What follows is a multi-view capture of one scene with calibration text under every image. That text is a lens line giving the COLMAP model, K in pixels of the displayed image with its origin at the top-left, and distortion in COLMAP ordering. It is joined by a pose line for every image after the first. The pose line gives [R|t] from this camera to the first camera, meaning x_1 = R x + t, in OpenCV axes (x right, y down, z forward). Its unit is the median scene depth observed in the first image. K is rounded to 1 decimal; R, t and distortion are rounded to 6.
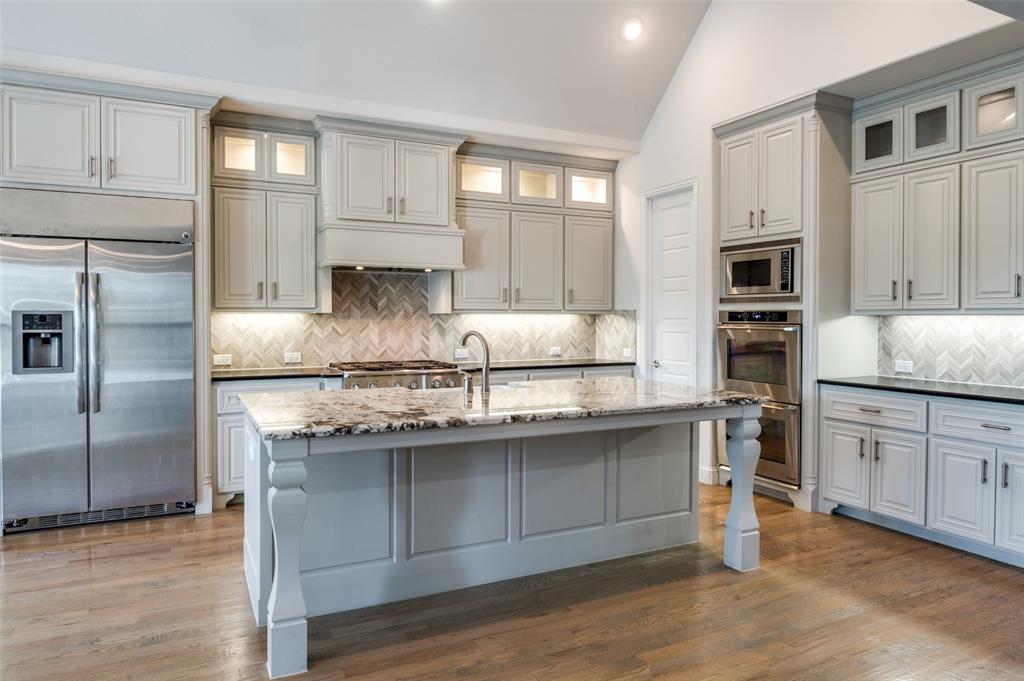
lens RADIAL K [[651.9, 0, 511.4], [0, 651.9, 320.7], [0, 0, 1]] dist [-0.003368, 0.000679]
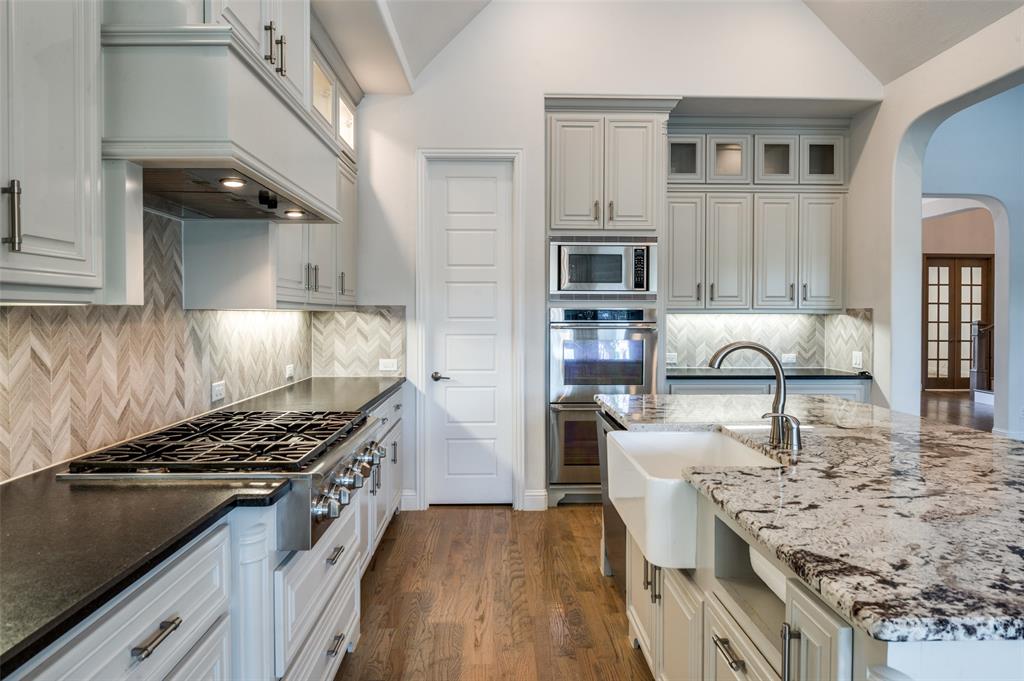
lens RADIAL K [[623.4, 0, 504.9], [0, 623.4, 326.5], [0, 0, 1]] dist [-0.020498, -0.000686]
pose [[0.434975, -0.017290, 0.900276, -0.473536], [0.006384, 0.999850, 0.016118, -0.005087], [-0.900420, -0.001264, 0.435020, 0.708316]]
